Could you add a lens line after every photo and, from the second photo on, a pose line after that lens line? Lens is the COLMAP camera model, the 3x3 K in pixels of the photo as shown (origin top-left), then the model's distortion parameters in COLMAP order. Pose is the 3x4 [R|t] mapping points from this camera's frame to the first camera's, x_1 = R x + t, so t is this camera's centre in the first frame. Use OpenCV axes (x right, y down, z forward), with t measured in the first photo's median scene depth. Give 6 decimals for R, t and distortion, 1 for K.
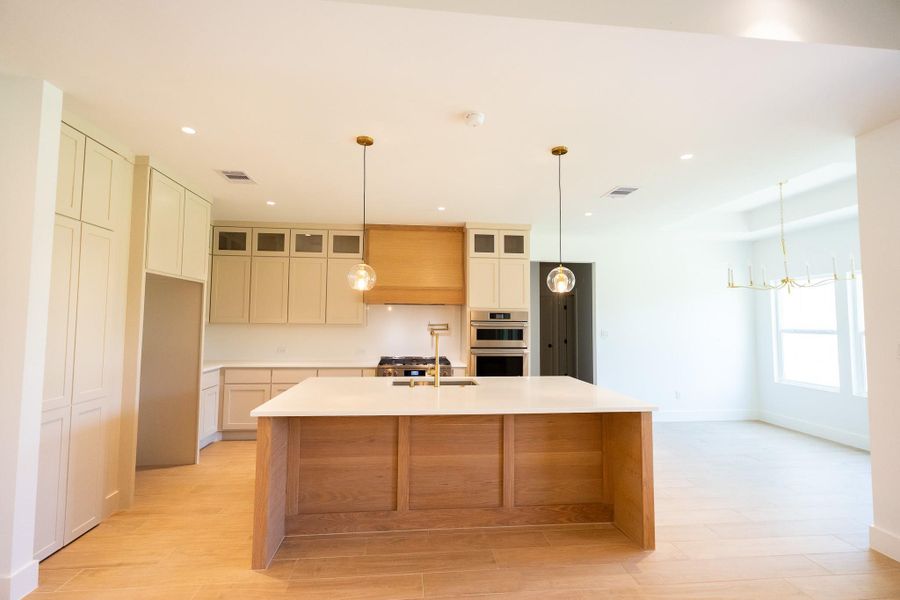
lens RADIAL K [[397.9, 0, 444.8], [0, 397.9, 298.4], [0, 0, 1]] dist [0.001385, -0.001378]
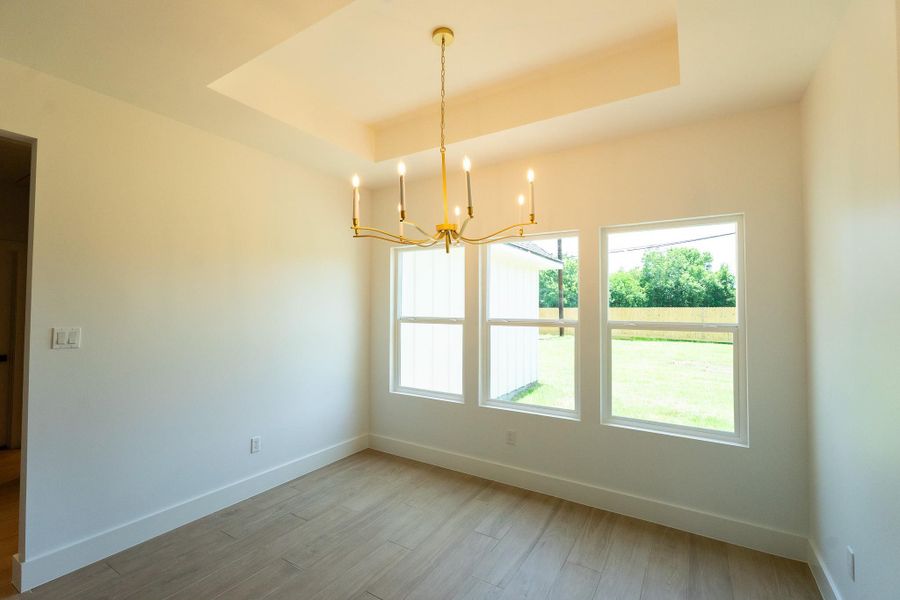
lens RADIAL K [[397.9, 0, 426.6], [0, 397.9, 292.3], [0, 0, 1]] dist [0.001385, -0.001378]
pose [[0.641013, 0.034204, 0.766767, 0.568703], [-0.057410, 0.998345, 0.003460, 0.049631], [-0.765380, -0.046238, 0.641916, 0.882347]]
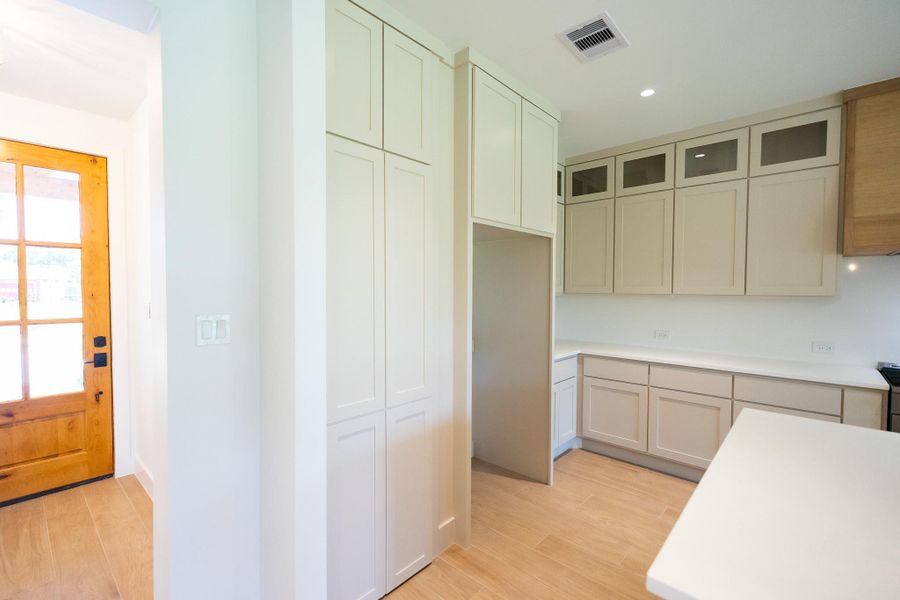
lens RADIAL K [[397.9, 0, 443.6], [0, 397.9, 300.3], [0, 0, 1]] dist [0.001385, -0.001378]
pose [[0.664419, 0.016648, -0.747175, -0.233179], [0.046753, 0.996868, 0.063787, 0.020771], [0.745897, -0.077314, 0.661559, 0.435418]]
